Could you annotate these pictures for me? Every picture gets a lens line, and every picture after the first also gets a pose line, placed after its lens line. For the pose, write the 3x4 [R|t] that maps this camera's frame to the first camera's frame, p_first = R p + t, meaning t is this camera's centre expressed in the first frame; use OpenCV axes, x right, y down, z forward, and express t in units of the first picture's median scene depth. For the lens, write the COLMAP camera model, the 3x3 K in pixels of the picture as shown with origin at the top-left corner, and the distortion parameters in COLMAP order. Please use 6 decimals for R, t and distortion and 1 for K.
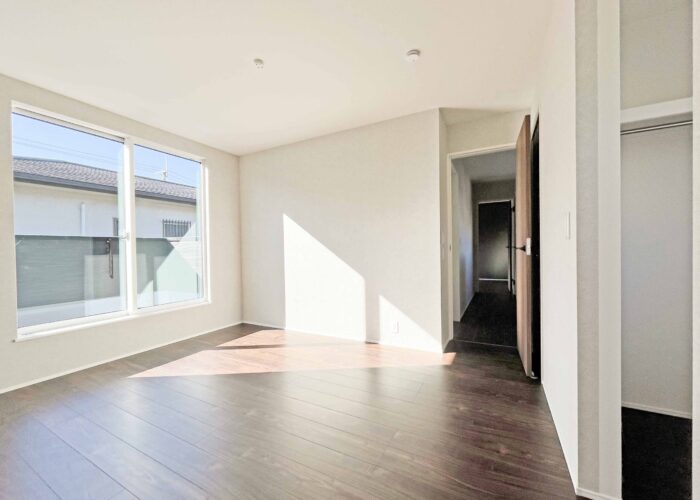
lens RADIAL K [[284.8, 0, 350.5], [0, 284.8, 251.4], [0, 0, 1]] dist [0.002031, -0.001685]
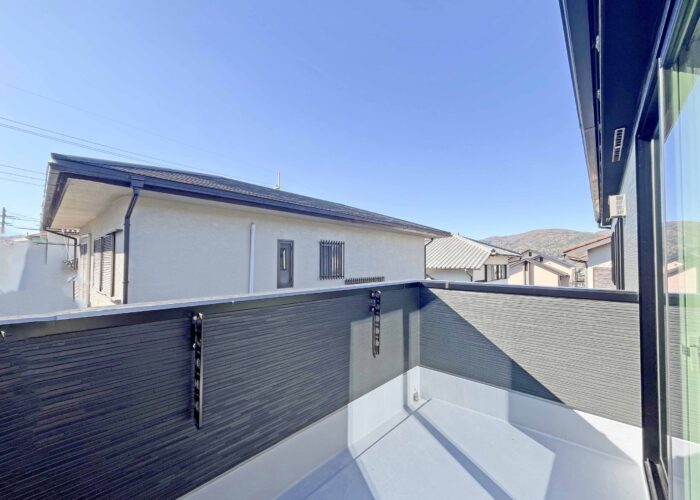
lens RADIAL K [[284.8, 0, 349.1], [0, 284.8, 251.6], [0, 0, 1]] dist [0.002031, -0.001685]
pose [[0.970513, 0.006525, -0.240962, -0.467917], [-0.016568, 0.999075, -0.039673, -0.058985], [0.240480, 0.042496, 0.969723, 0.265880]]
